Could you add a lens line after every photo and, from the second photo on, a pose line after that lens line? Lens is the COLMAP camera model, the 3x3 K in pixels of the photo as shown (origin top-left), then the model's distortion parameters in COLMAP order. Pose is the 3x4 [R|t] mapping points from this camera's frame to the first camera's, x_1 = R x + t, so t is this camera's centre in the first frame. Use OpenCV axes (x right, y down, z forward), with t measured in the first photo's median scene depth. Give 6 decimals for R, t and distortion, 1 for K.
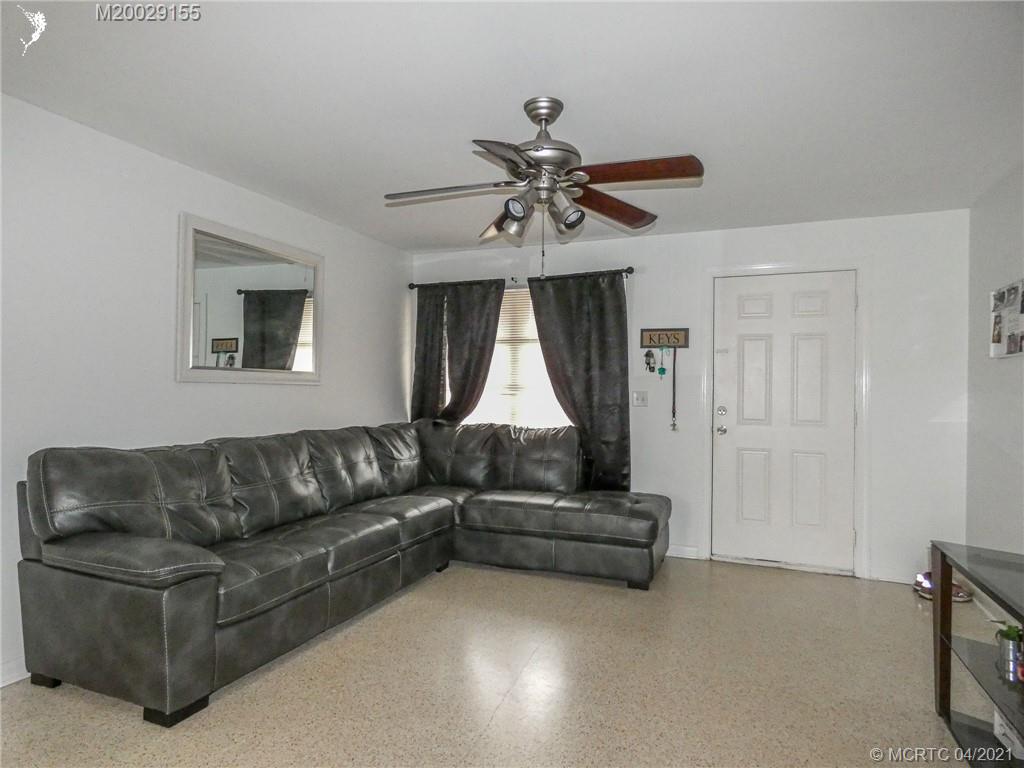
lens RADIAL K [[617.0, 0, 519.1], [0, 617.0, 383.9], [0, 0, 1]] dist [0.014999, 0.000403]
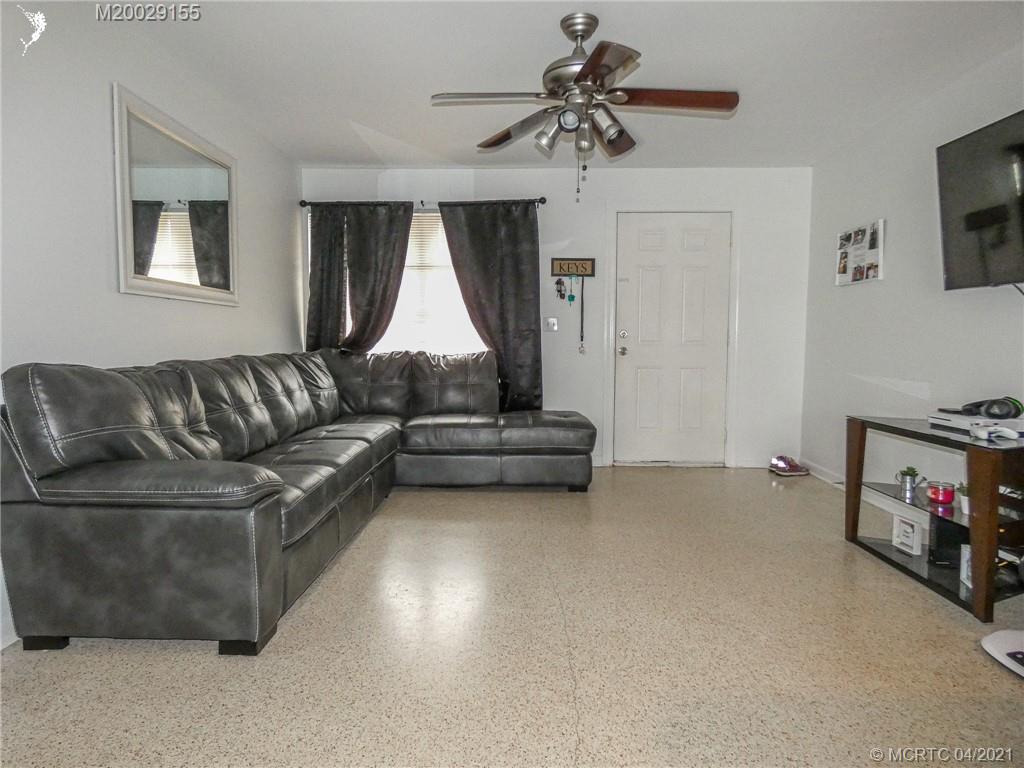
lens RADIAL K [[617.0, 0, 531.4], [0, 617.0, 378.1], [0, 0, 1]] dist [0.014999, 0.000403]
pose [[0.933552, -0.034988, 0.356729, -0.225113], [0.006589, 0.996732, 0.080515, 0.031754], [-0.358380, -0.072815, 0.930732, 0.011197]]
